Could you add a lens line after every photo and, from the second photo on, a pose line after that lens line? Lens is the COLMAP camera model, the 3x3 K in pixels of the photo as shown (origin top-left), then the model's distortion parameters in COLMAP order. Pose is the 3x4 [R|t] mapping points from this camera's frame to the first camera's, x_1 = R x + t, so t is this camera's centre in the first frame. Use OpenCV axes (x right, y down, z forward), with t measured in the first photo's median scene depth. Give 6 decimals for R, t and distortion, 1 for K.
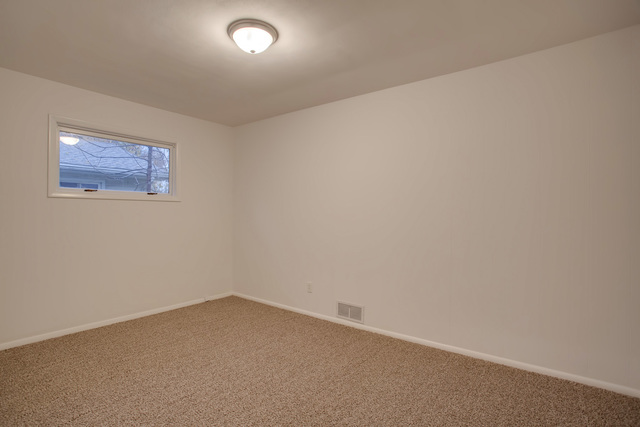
lens RADIAL K [[316.5, 0, 320.0], [0, 316.5, 213.5], [0, 0, 1]] dist [-0.032273, 0.000217]
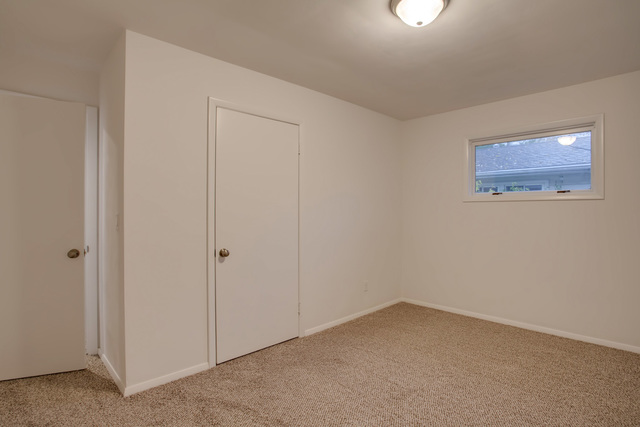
lens RADIAL K [[316.5, 0, 320.0], [0, 316.5, 213.5], [0, 0, 1]] dist [-0.032273, 0.000217]
pose [[-0.146563, -0.000941, -0.989201, 0.444379], [-0.003158, 0.999995, -0.000483, -0.002133], [0.989196, 0.003053, -0.146565, 0.582449]]
